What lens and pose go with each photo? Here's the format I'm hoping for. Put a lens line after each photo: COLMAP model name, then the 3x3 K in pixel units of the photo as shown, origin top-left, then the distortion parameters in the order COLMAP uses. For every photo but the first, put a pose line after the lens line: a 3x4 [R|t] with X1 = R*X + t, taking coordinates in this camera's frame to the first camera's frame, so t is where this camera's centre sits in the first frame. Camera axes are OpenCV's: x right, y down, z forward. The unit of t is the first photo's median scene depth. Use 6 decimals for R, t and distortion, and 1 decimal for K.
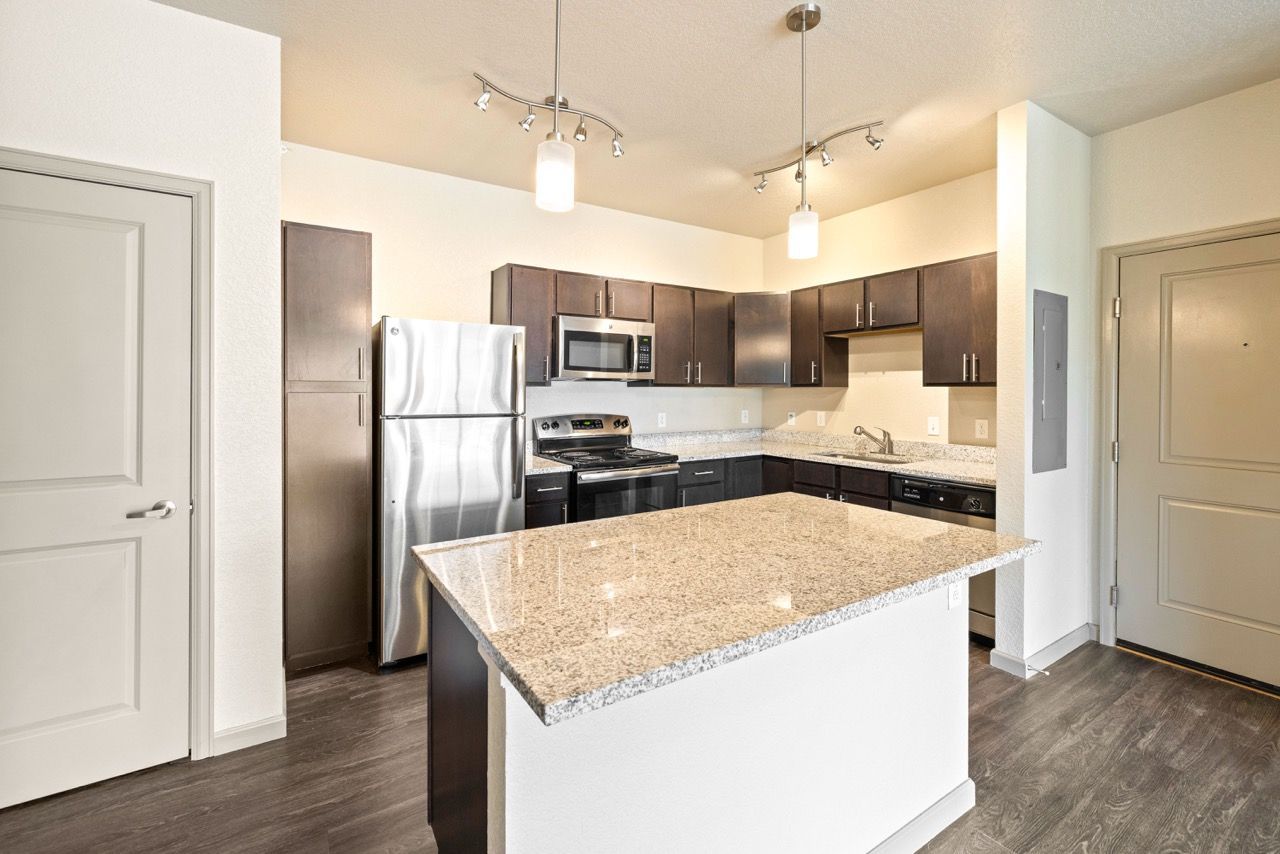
lens RADIAL K [[556.5, 0, 644.0], [0, 556.5, 390.7], [0, 0, 1]] dist [0.000744, 0.000062]
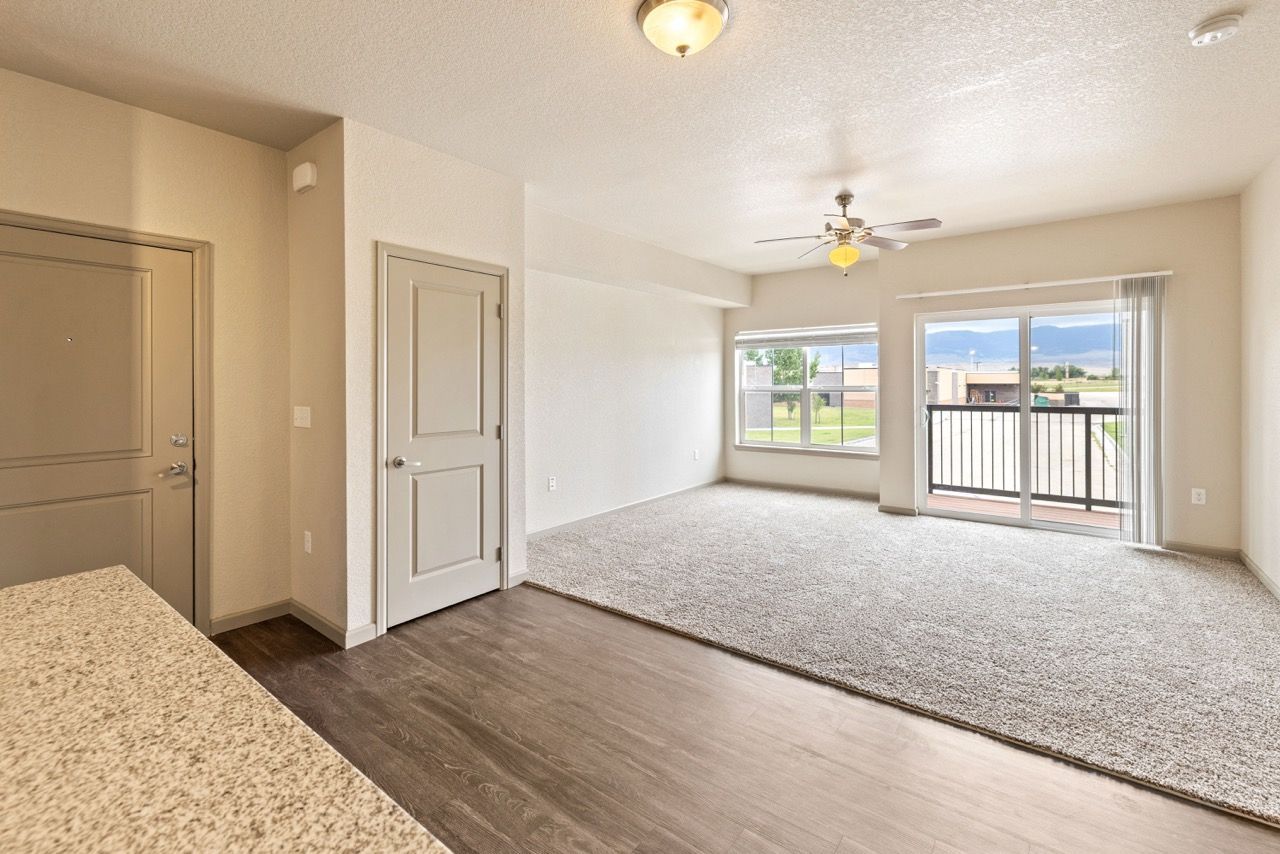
lens RADIAL K [[556.6, 0, 640.1], [0, 556.6, 380.1], [0, 0, 1]] dist [-0.001181, 0.000111]
pose [[-0.331325, 0.004437, 0.943506, -0.152266], [0.006668, 0.999975, -0.002361, 0.000252], [-0.943493, 0.005509, -0.331347, 0.249594]]
